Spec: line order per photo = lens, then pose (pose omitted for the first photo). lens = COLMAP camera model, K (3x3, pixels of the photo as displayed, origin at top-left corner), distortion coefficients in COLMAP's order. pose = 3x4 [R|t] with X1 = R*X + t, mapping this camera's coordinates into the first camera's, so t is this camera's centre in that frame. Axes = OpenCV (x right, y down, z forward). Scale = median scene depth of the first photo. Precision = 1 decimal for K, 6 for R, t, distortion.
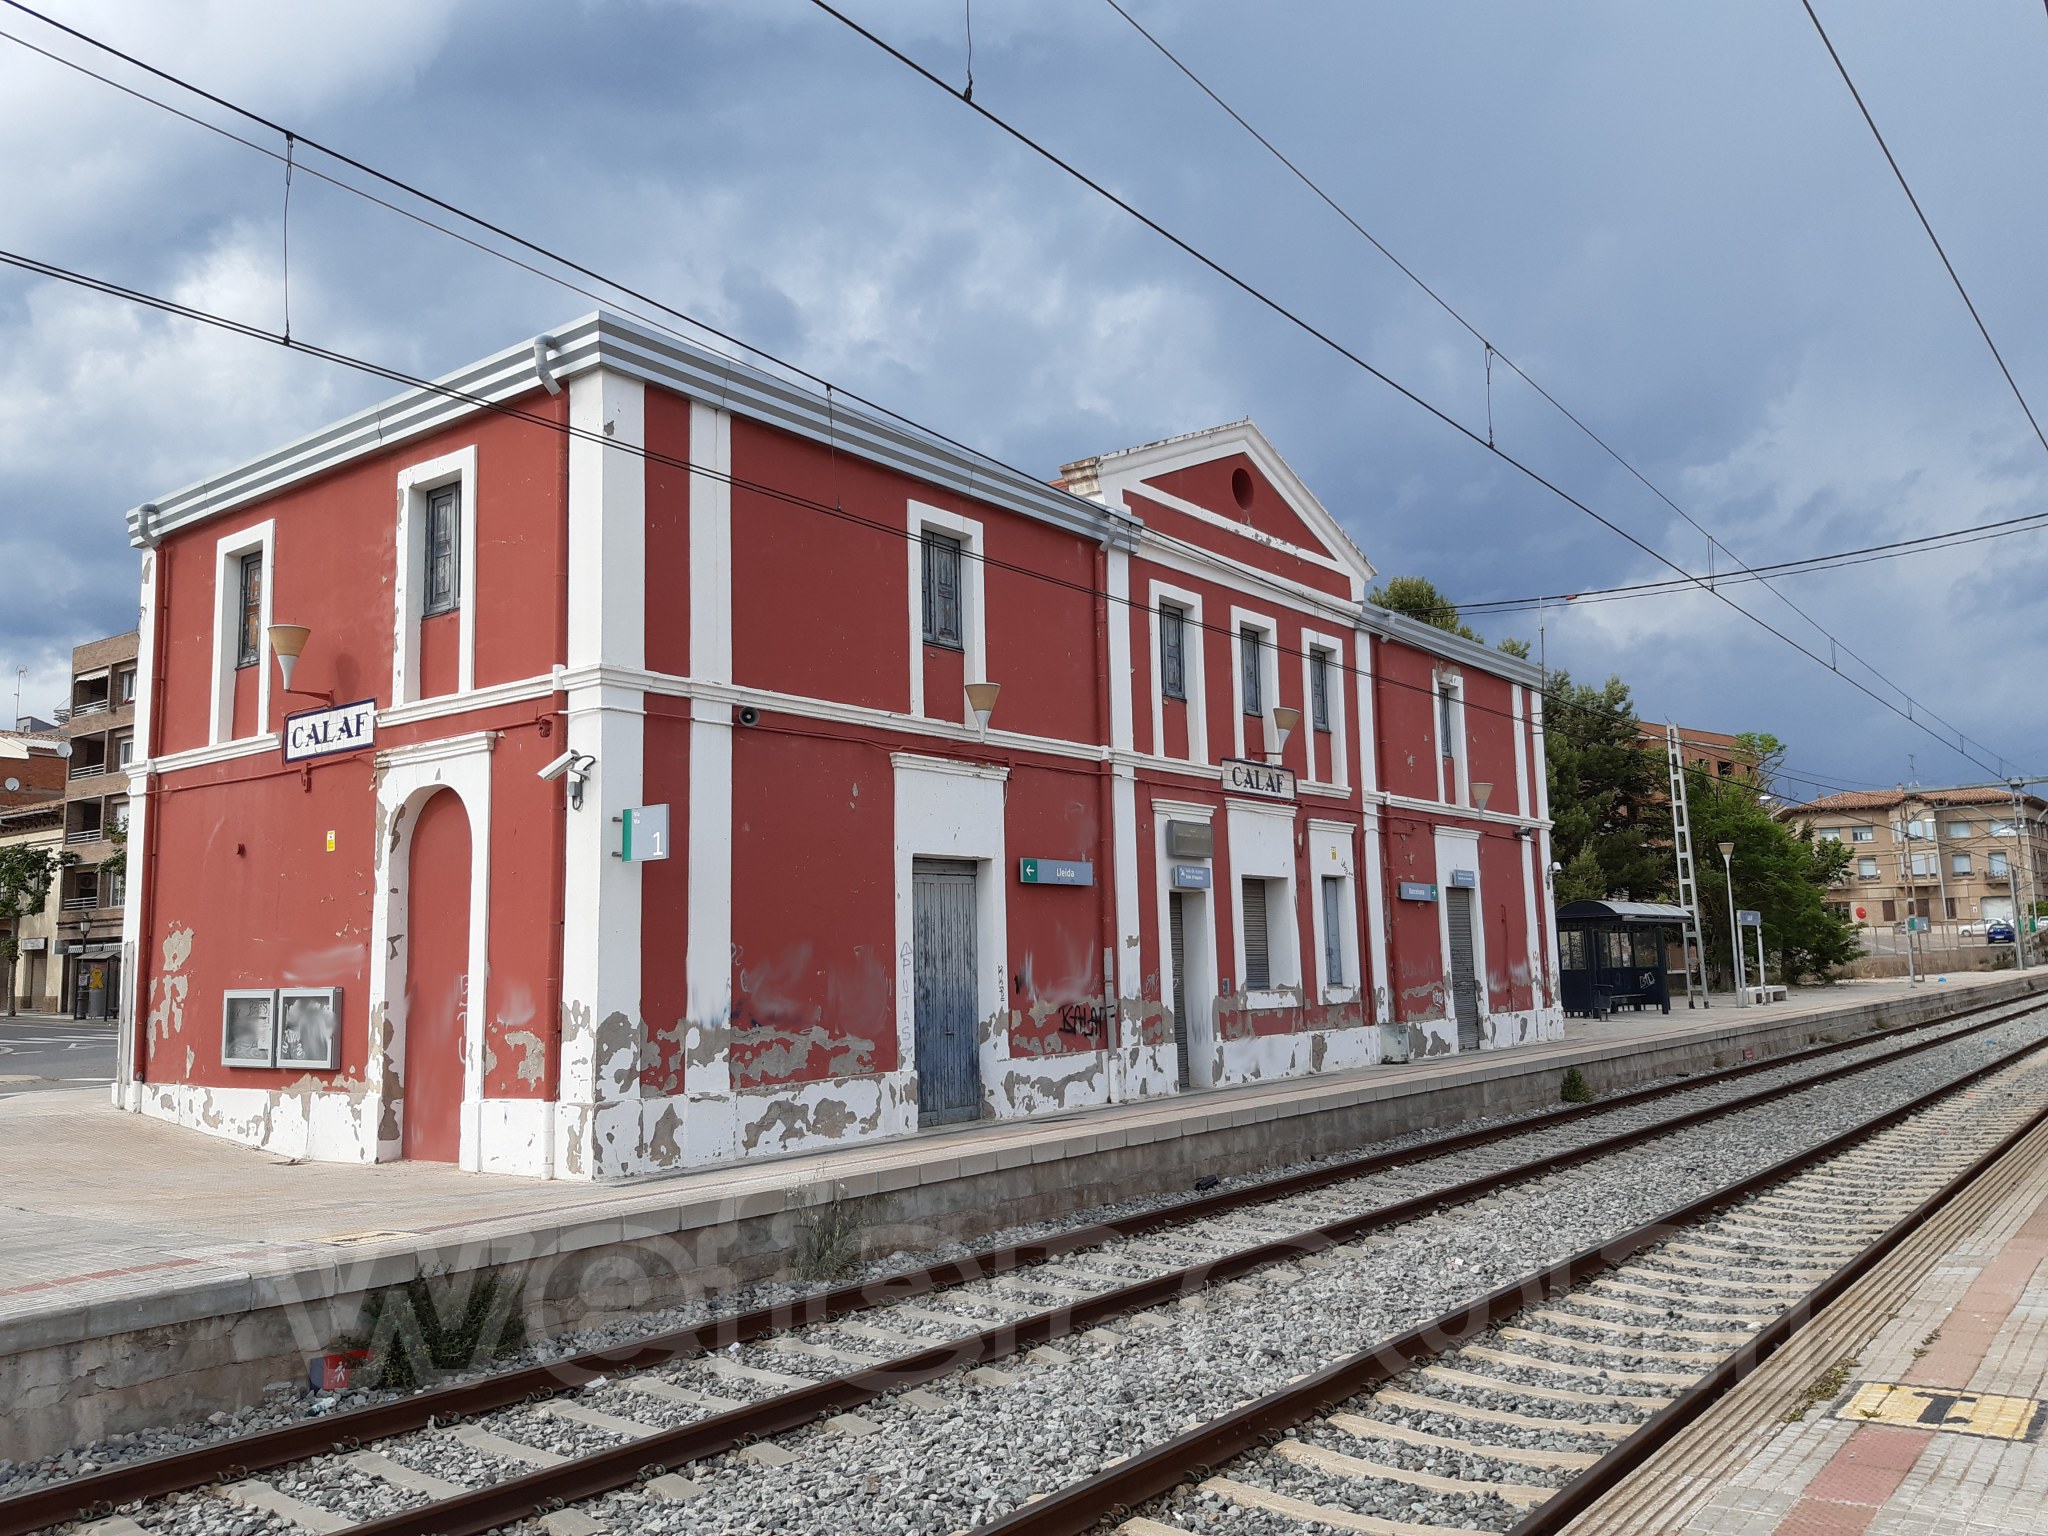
lens RADIAL K [[1582.1, 0, 996.3], [0, 1582.1, 734.1], [0, 0, 1]] dist [0.049948, -0.096201]
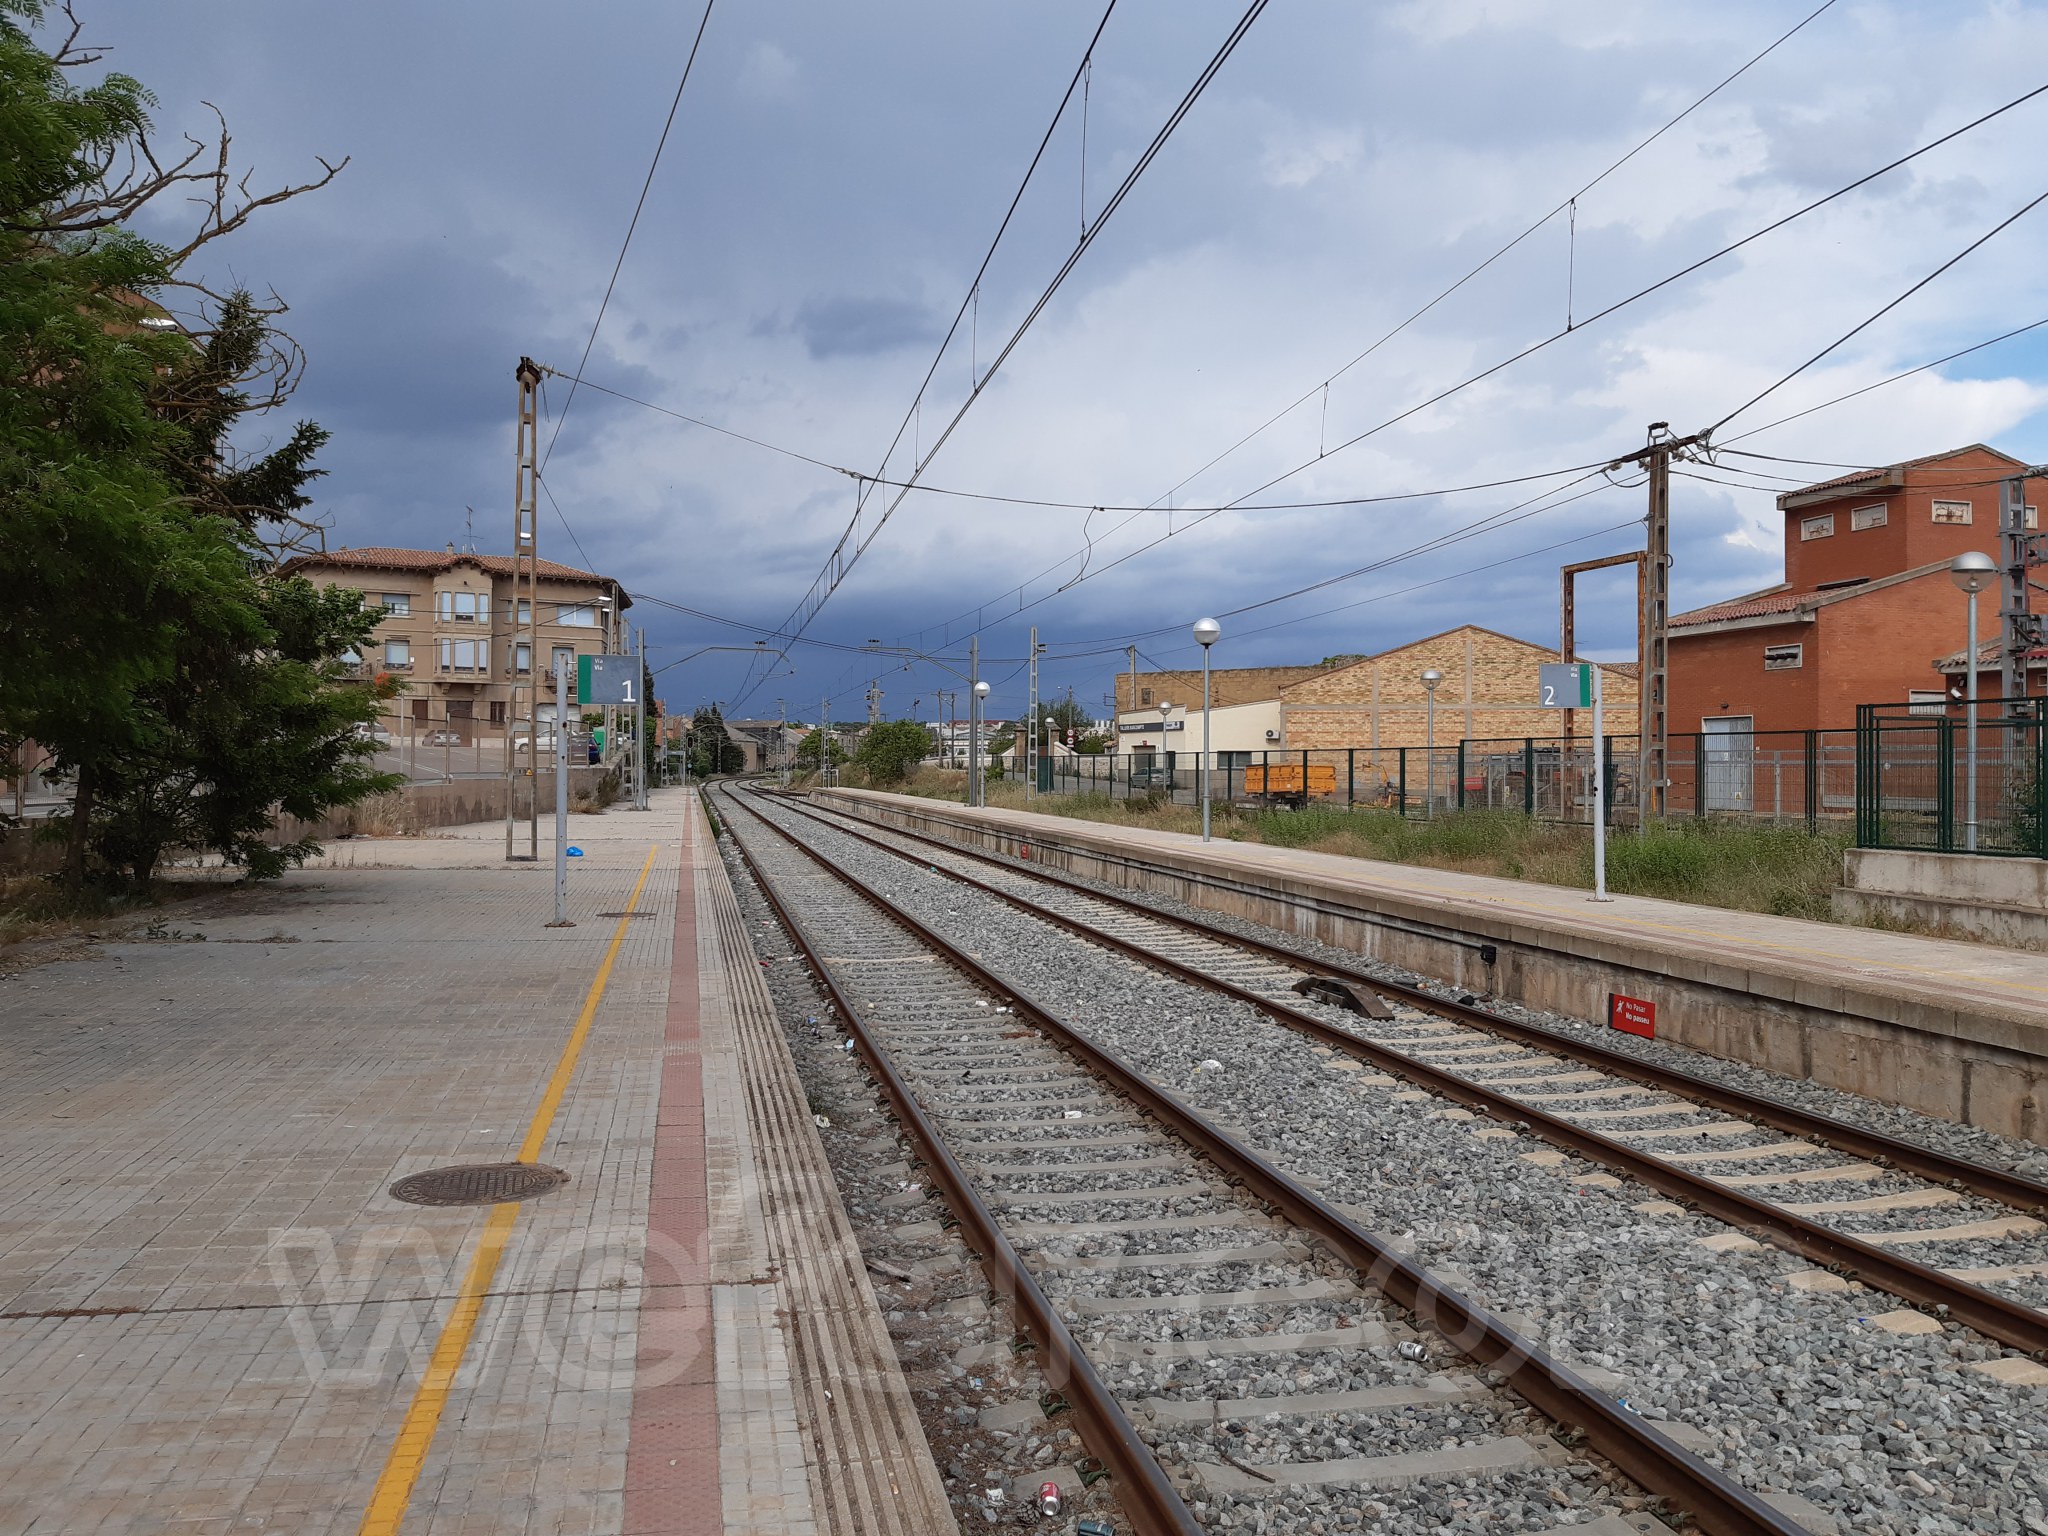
lens RADIAL K [[1591.3, 0, 1019.1], [0, 1591.3, 776.3], [0, 0, 1]] dist [0.082588, -0.139895]
pose [[0.641171, 0.024756, 0.766999, 0.179433], [-0.134549, 0.987624, 0.080599, 0.044409], [-0.755511, -0.154877, 0.636566, 0.330543]]
